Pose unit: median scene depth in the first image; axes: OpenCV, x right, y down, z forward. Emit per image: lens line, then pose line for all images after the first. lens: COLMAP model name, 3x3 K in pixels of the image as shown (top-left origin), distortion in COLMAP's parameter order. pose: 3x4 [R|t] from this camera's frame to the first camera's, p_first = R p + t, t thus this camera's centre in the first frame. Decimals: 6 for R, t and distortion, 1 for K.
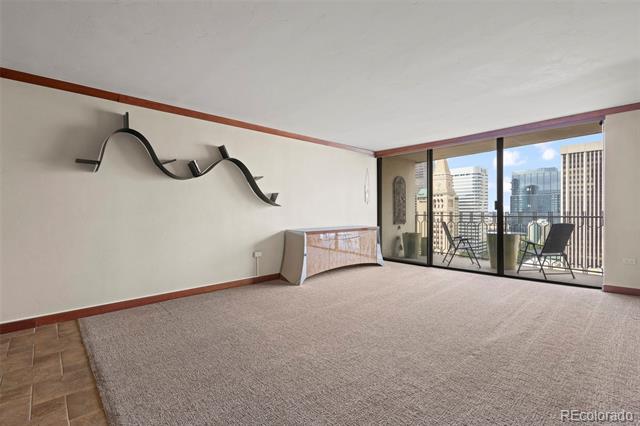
lens RADIAL K [[291.9, 0, 320.7], [0, 291.9, 214.0], [0, 0, 1]] dist [0.002113, 0.000126]
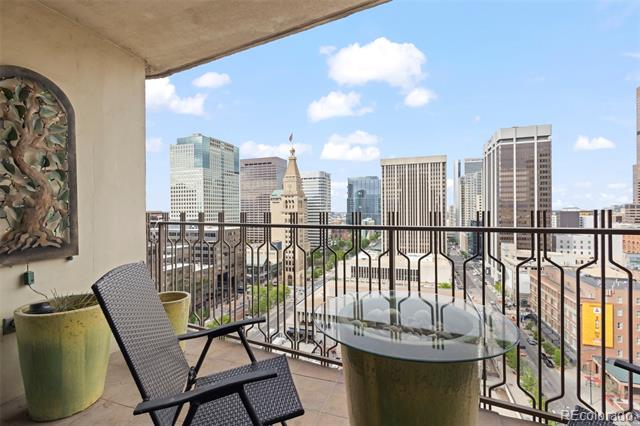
lens RADIAL K [[291.9, 0, 320.1], [0, 291.9, 210.5], [0, 0, 1]] dist [0.002113, 0.000126]
pose [[0.884817, 0.000378, 0.465939, 0.557567], [0.005749, 0.999915, -0.011728, -0.009217], [-0.465904, 0.013056, 0.884739, 0.982377]]
